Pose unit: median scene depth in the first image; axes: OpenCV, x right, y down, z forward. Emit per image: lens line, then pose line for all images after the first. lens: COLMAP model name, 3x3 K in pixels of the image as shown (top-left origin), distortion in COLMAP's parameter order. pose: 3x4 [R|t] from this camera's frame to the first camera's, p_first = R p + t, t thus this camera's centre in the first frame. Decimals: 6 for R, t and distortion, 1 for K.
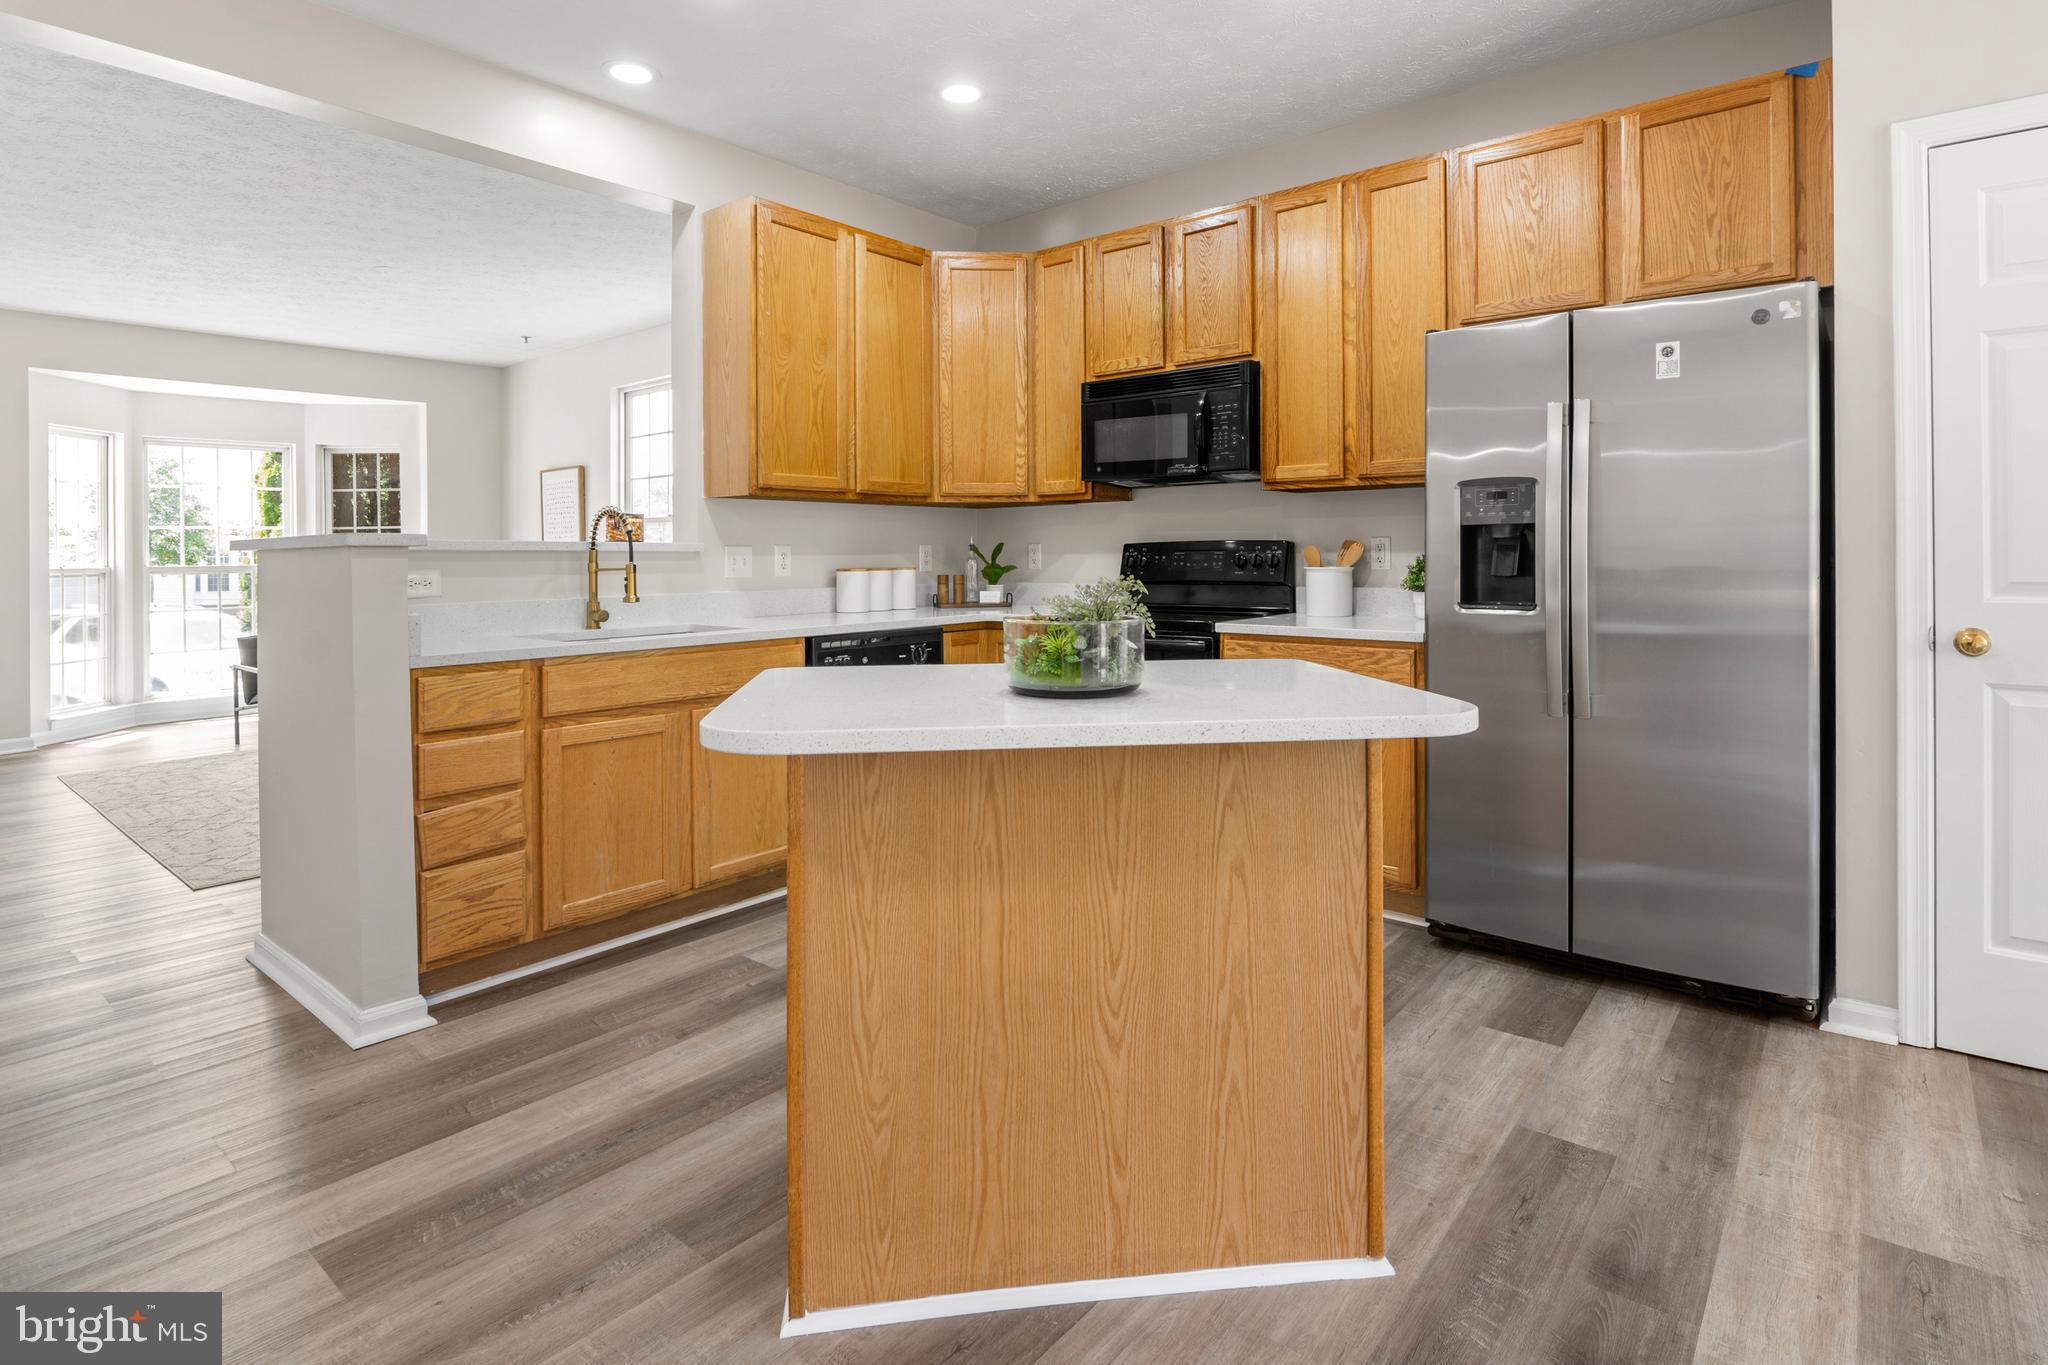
lens RADIAL K [[1037.2, 0, 1028.2], [0, 1037.2, 564.6], [0, 0, 1]] dist [-0.011644, -0.001879]
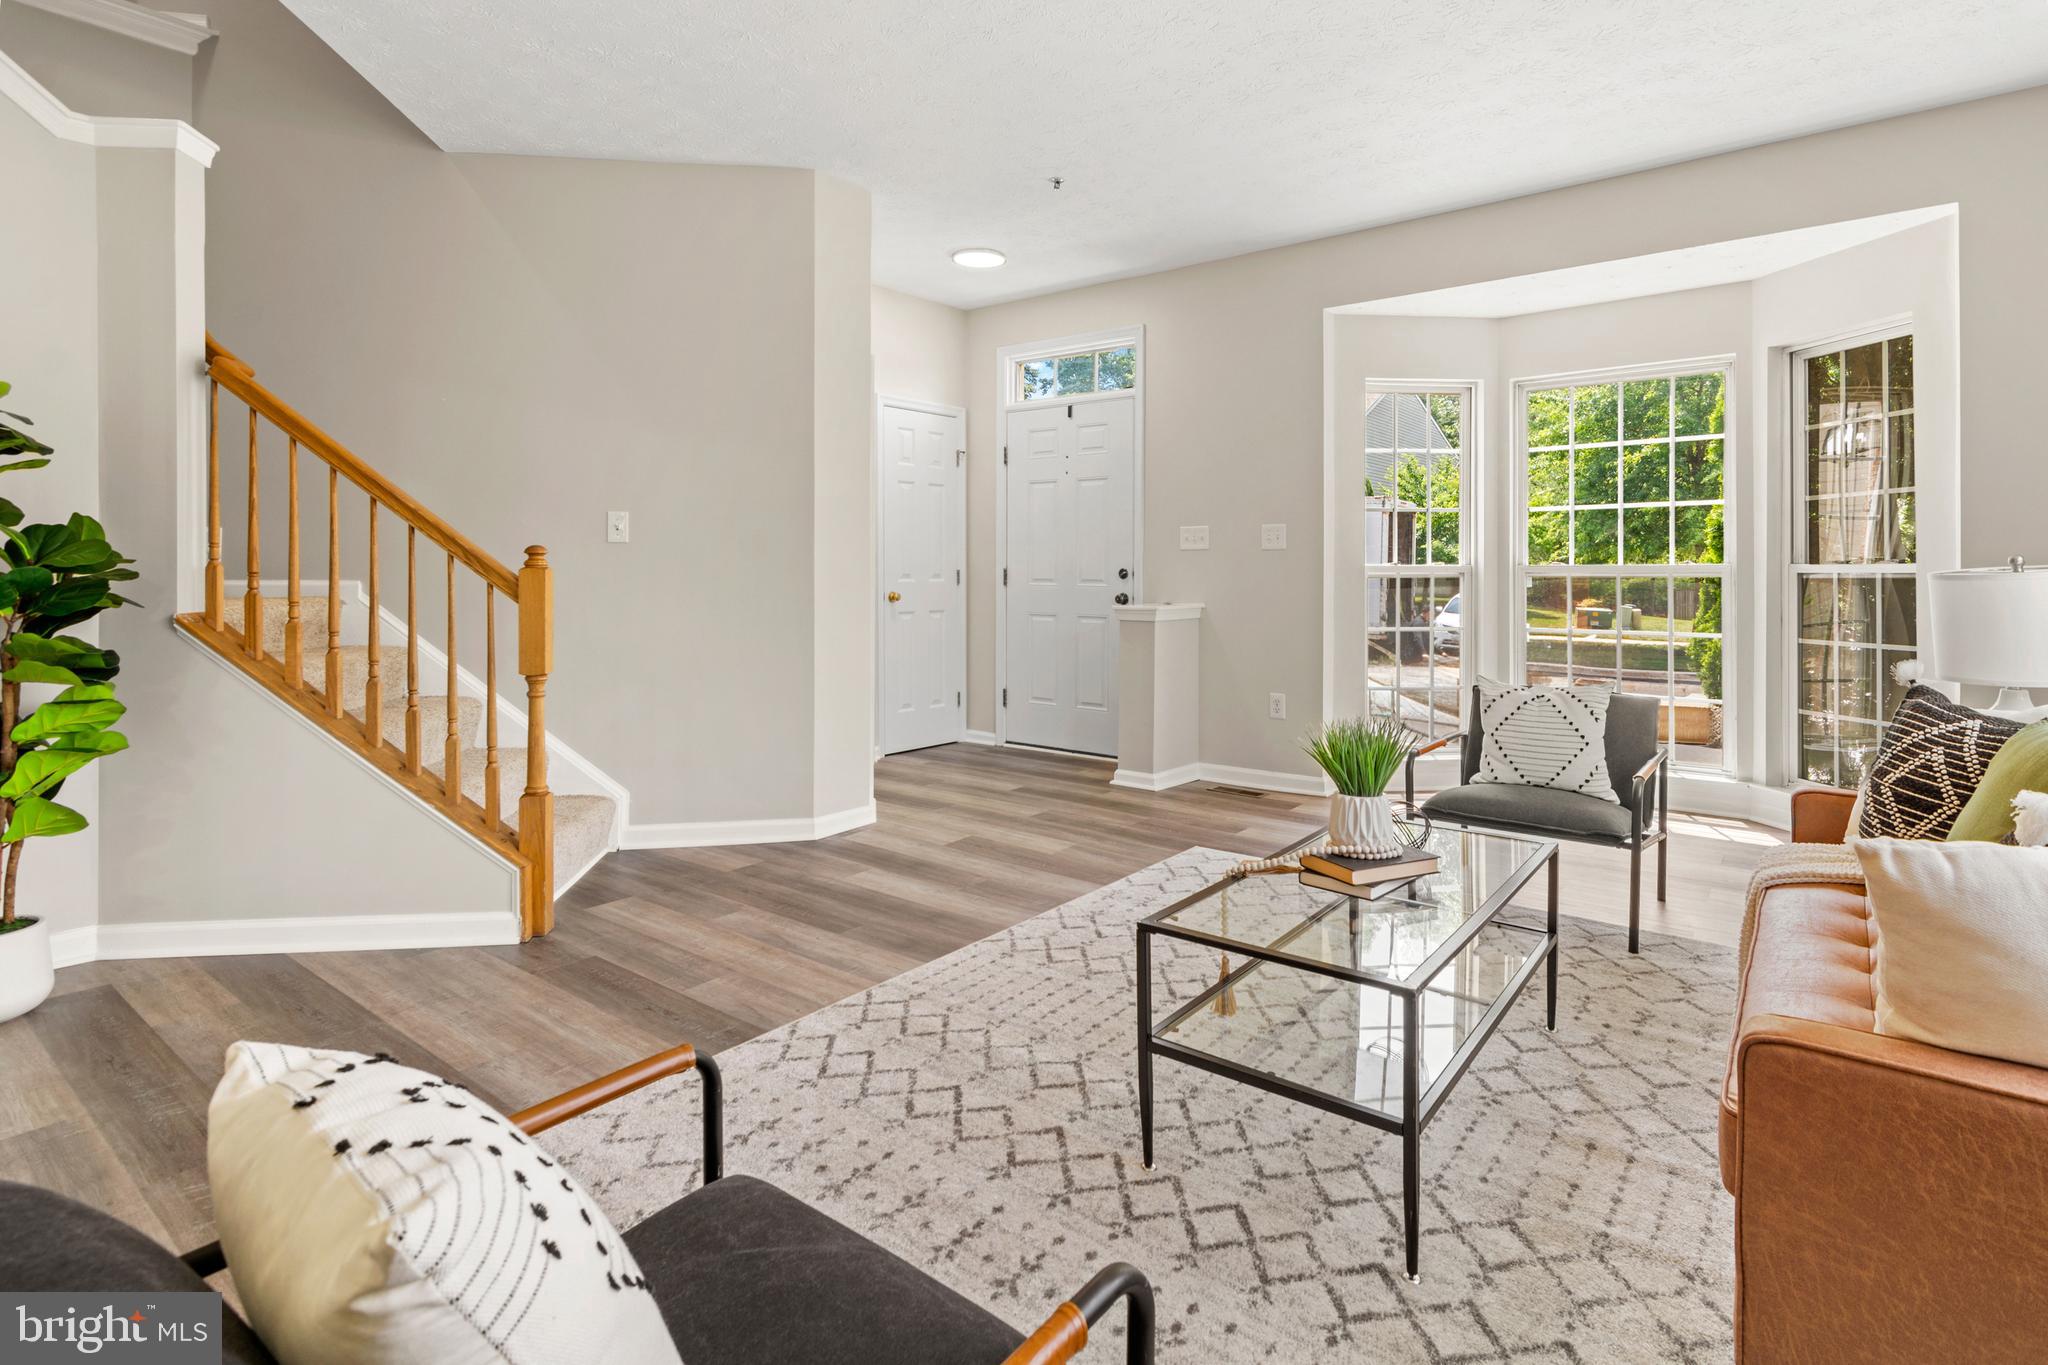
lens RADIAL K [[1010.0, 0, 1031.5], [0, 1010.0, 576.7], [0, 0, 1]] dist [-0.002833, -0.004645]
pose [[0.031522, 0.016259, -0.999371, -0.489705], [-0.009017, 0.999832, 0.015982, 0.004657], [0.999462, 0.008508, 0.031663, 1.805225]]
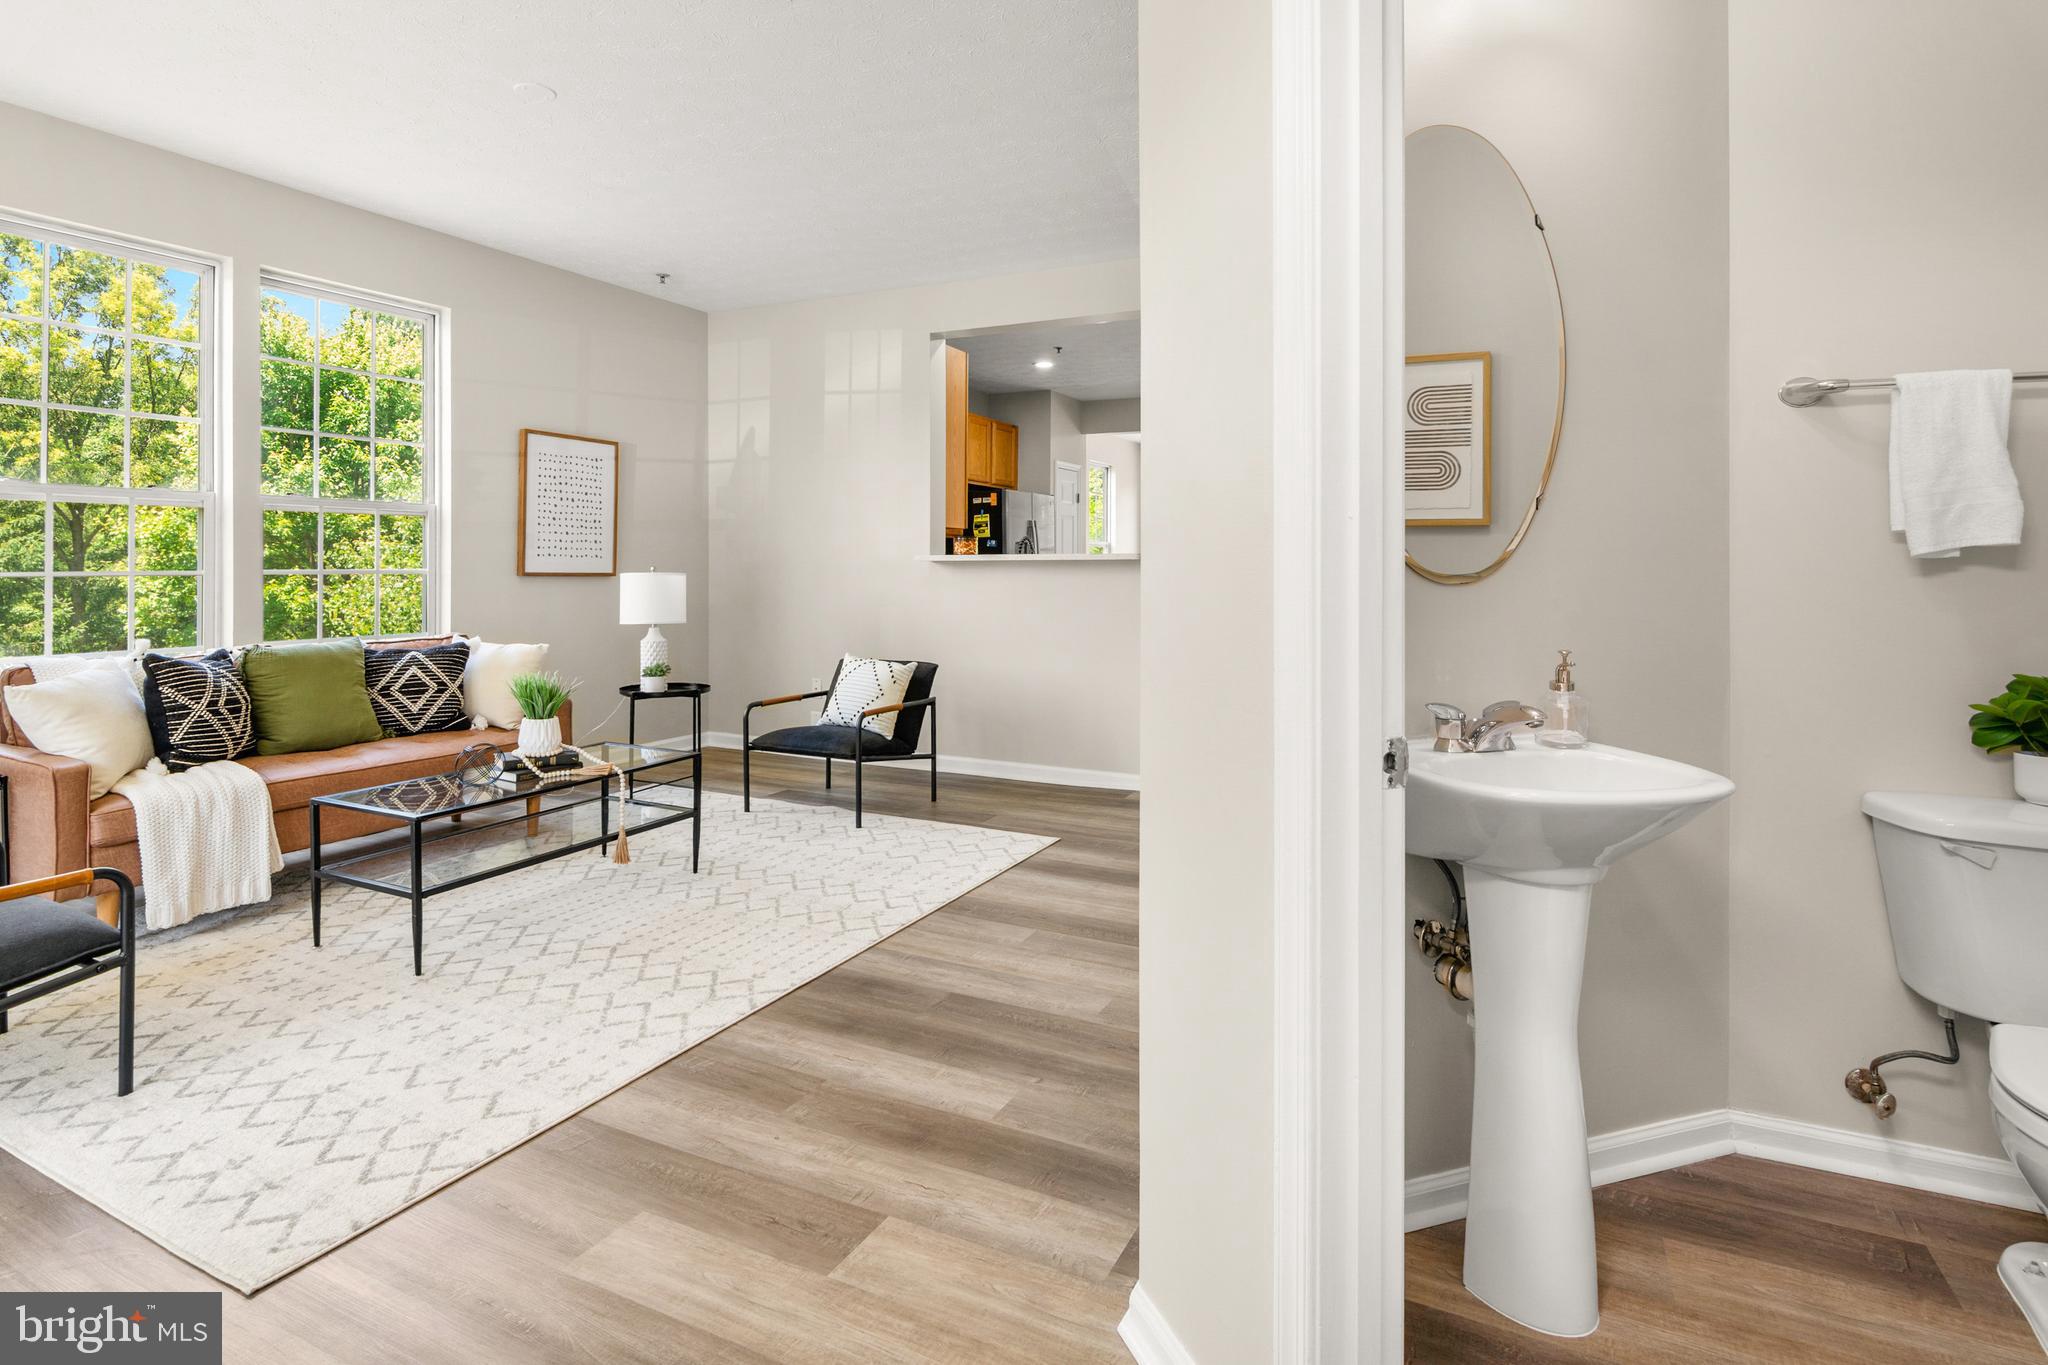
lens RADIAL K [[1037.2, 0, 1028.2], [0, 1037.2, 564.6], [0, 0, 1]] dist [-0.011644, -0.001879]
pose [[-0.229350, 0.006733, 0.973321, -2.709996], [0.005360, 0.999970, -0.005654, 0.001695], [-0.973329, 0.003920, -0.229379, 1.788379]]
